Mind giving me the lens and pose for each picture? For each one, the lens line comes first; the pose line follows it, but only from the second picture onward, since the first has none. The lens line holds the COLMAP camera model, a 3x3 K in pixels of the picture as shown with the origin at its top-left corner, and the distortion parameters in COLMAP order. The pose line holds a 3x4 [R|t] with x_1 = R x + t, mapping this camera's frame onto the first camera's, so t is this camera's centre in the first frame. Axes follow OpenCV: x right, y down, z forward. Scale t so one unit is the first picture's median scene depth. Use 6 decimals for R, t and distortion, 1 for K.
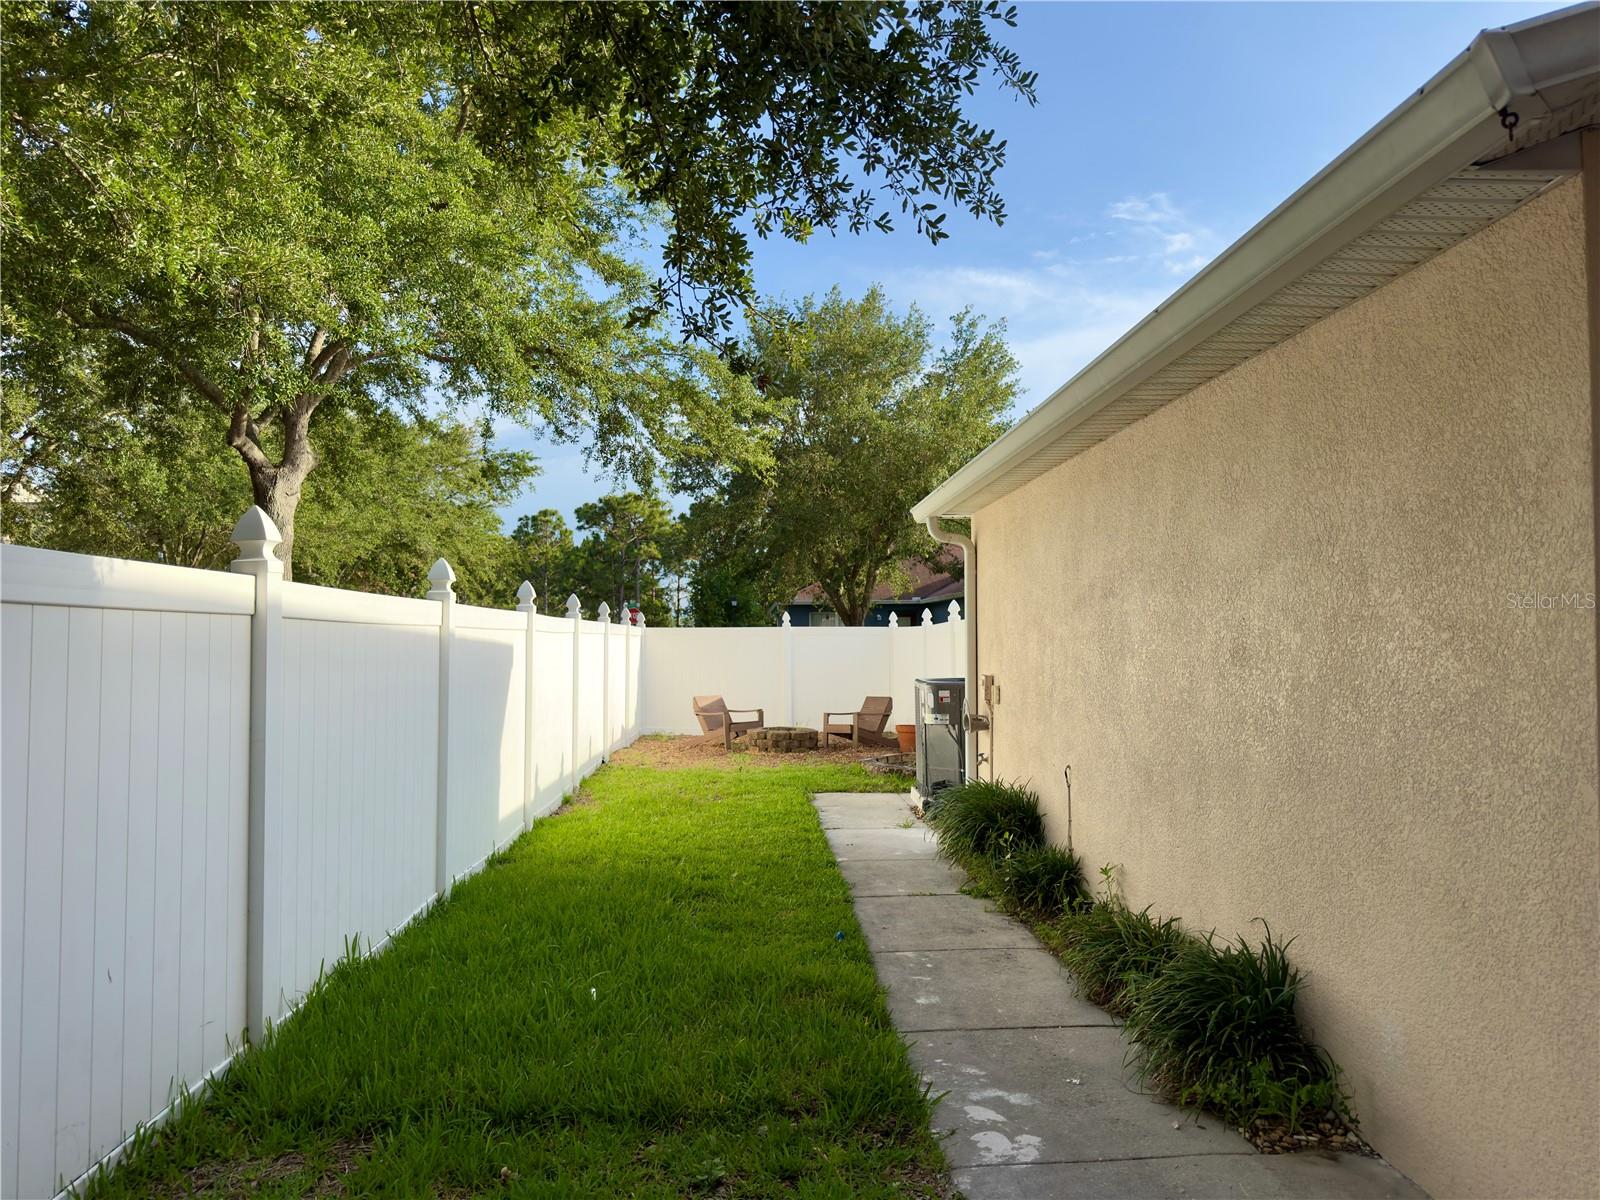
lens RADIAL K [[1132.2, 0, 800.0], [0, 1132.2, 600.0], [0, 0, 1]] dist [0.149245, -0.000235]
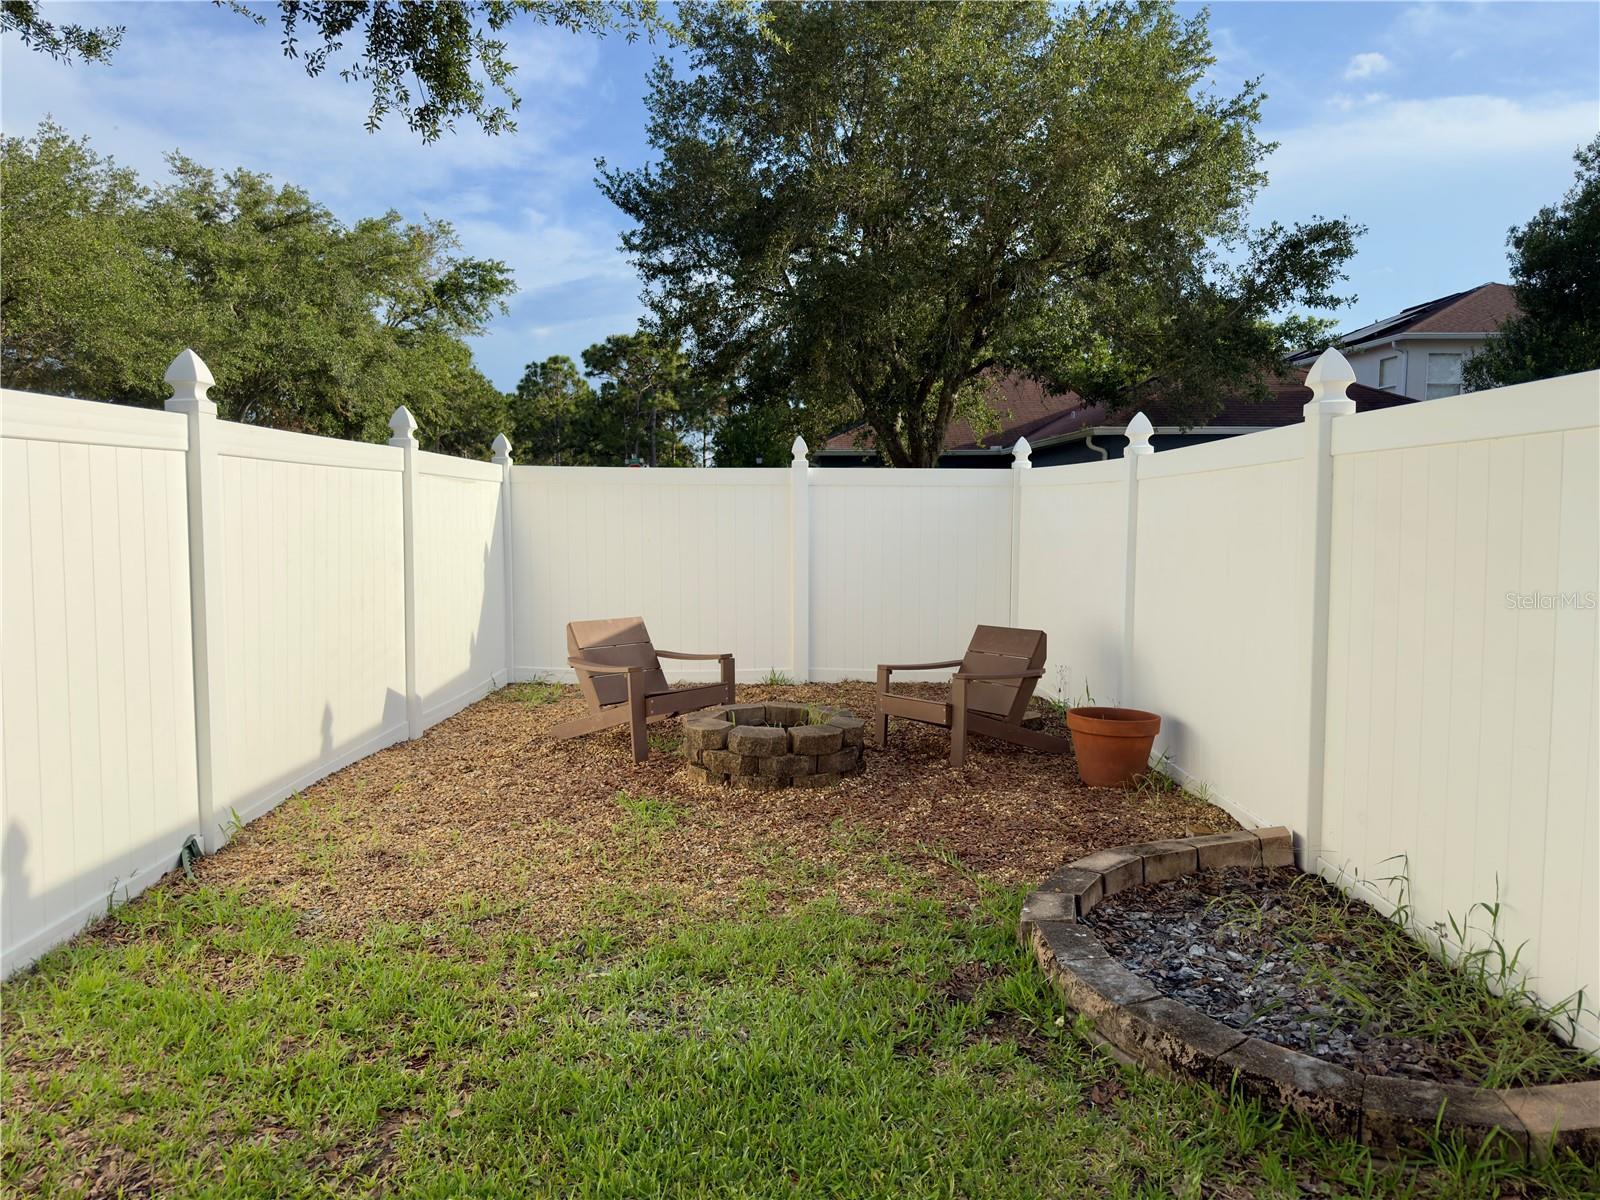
lens RADIAL K [[1132.2, 0, 800.0], [0, 1132.2, 600.0], [0, 0, 1]] dist [0.149245, -0.000235]
pose [[0.999352, 0.012145, -0.033896, 0.001771], [-0.008124, 0.993174, 0.116356, 0.007908], [0.035078, -0.116005, 0.992629, 0.169674]]
